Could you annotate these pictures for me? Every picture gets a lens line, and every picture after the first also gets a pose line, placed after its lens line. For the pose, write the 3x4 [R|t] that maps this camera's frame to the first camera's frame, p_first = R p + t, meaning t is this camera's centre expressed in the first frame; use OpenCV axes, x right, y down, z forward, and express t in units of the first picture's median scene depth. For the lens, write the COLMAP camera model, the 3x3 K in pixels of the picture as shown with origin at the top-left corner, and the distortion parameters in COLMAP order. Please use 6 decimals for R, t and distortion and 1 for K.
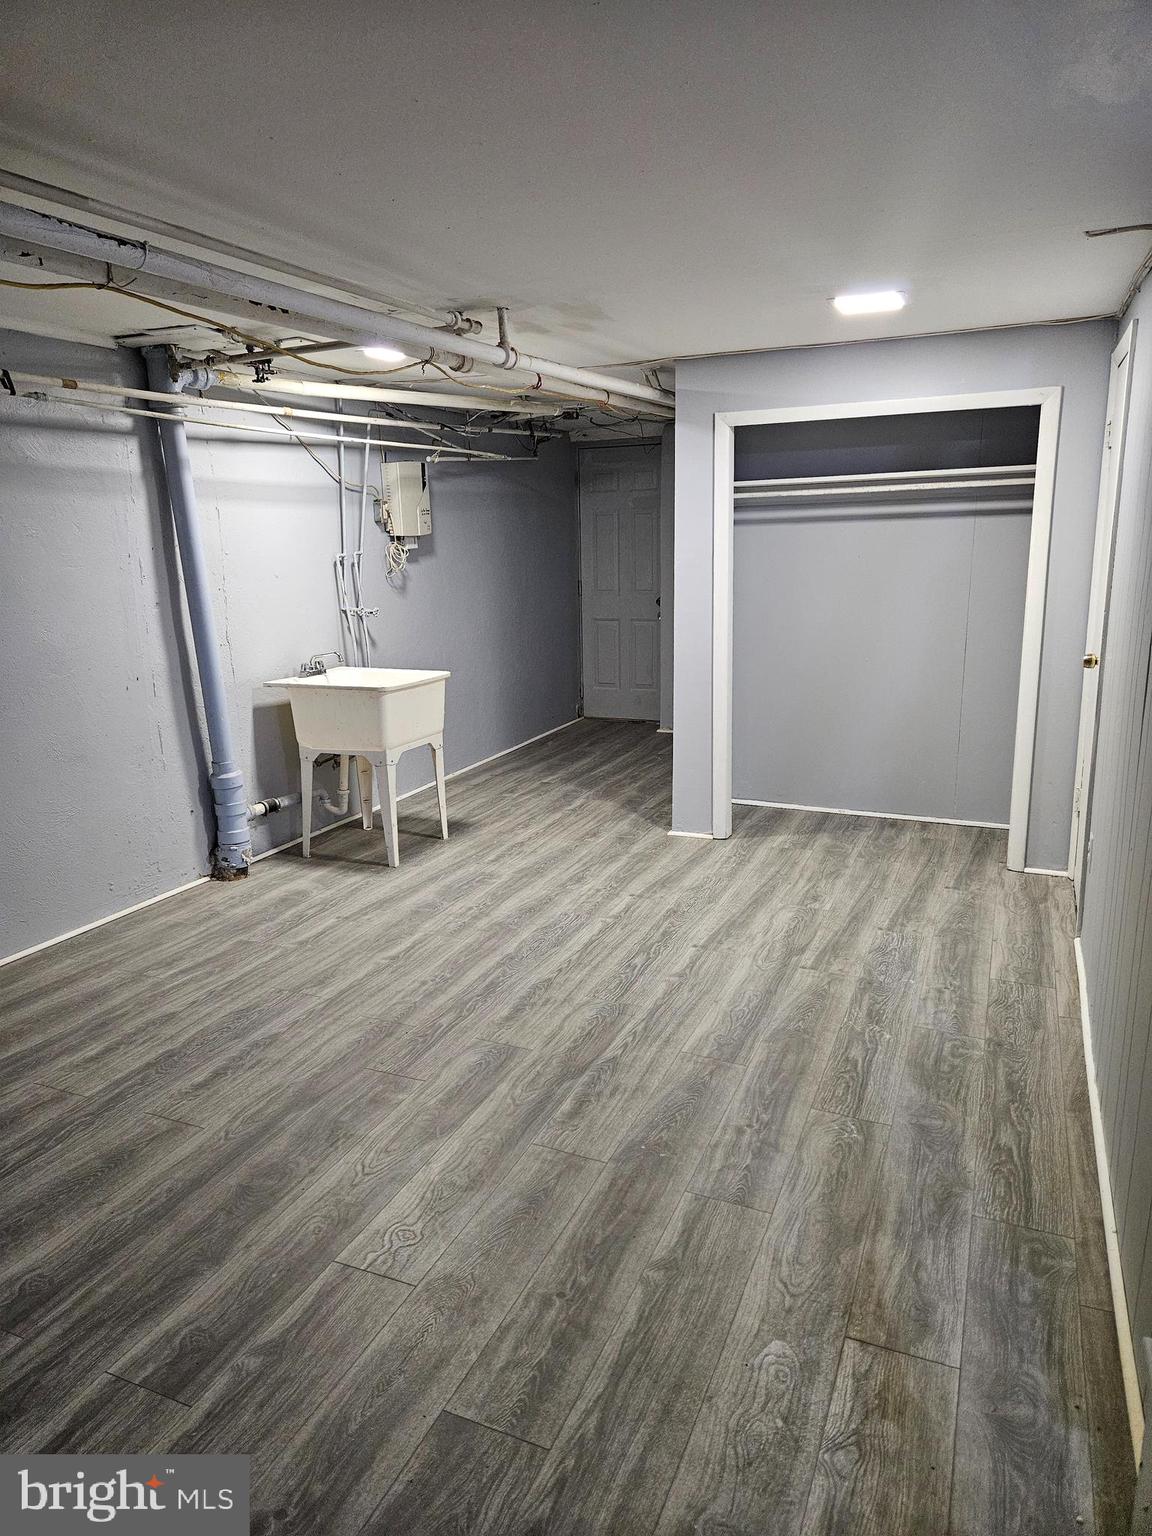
lens RADIAL K [[1015.5, 0, 576.0], [0, 1015.5, 768.0], [0, 0, 1]] dist [0.008316, 0.001646]
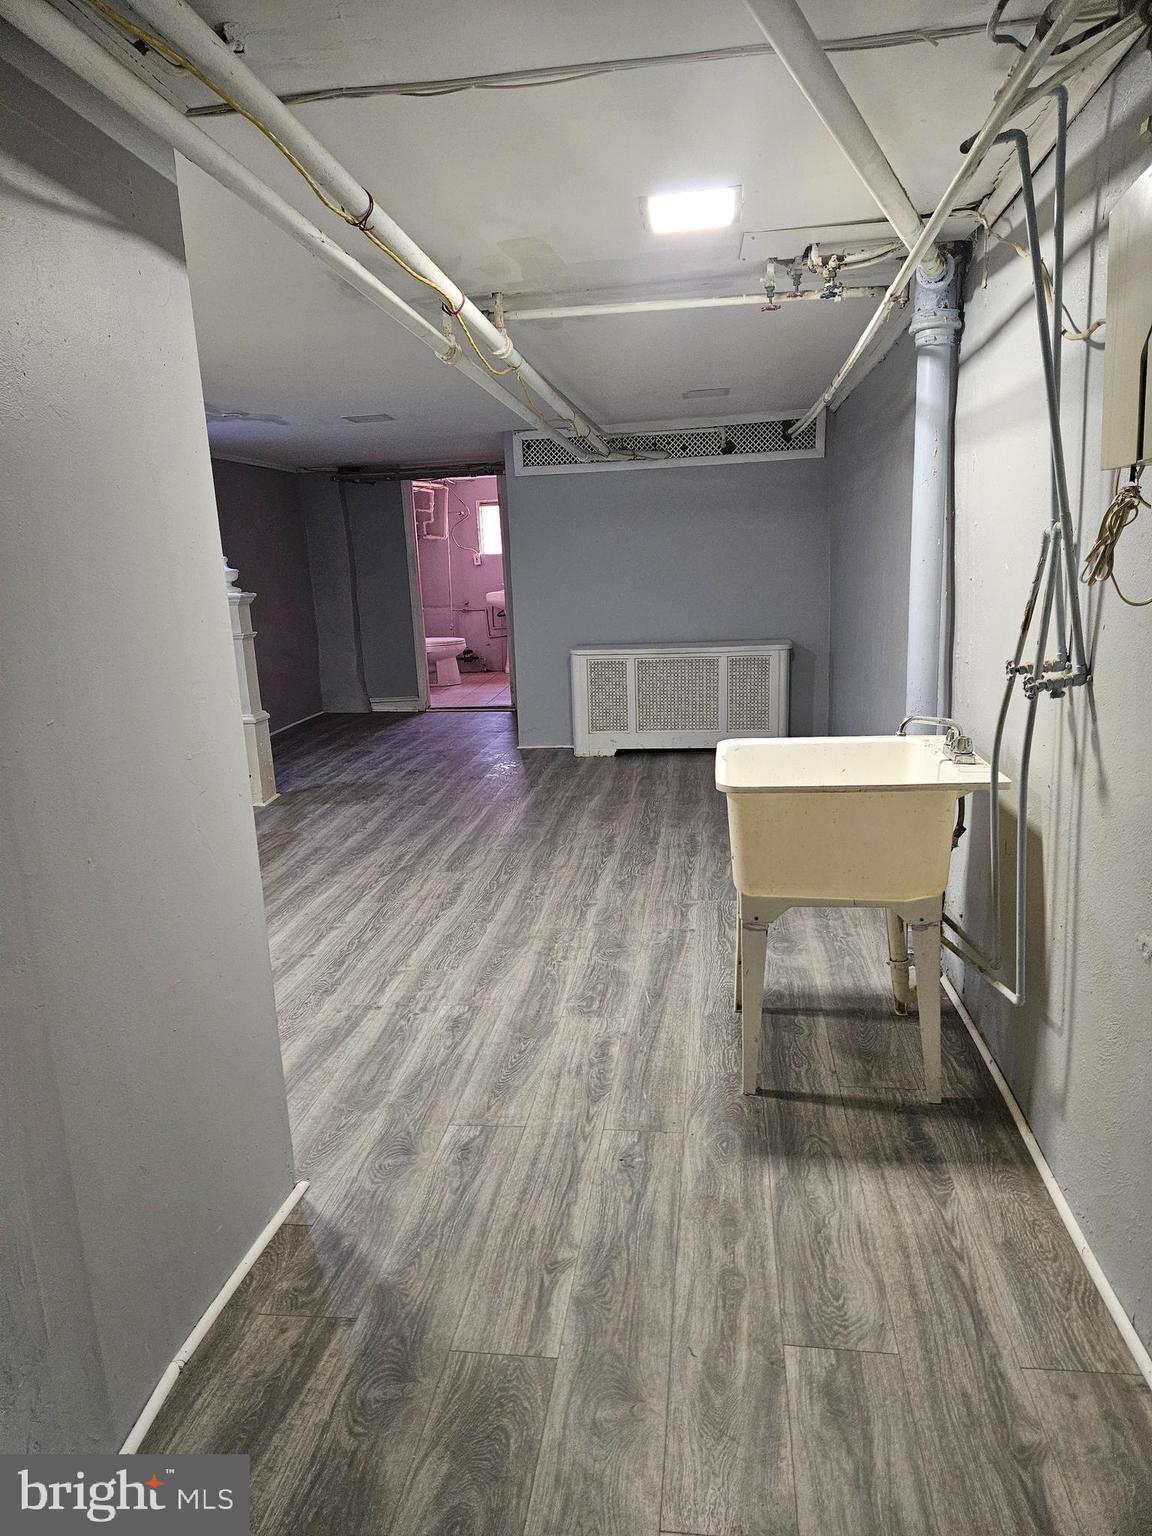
lens RADIAL K [[1015.5, 0, 576.0], [0, 1015.5, 768.0], [0, 0, 1]] dist [0.008316, 0.001646]
pose [[-0.963860, 0.112363, -0.241553, 0.080231], [0.002539, 0.910536, 0.413421, -0.376908], [0.266397, 0.397867, -0.877915, 1.729055]]
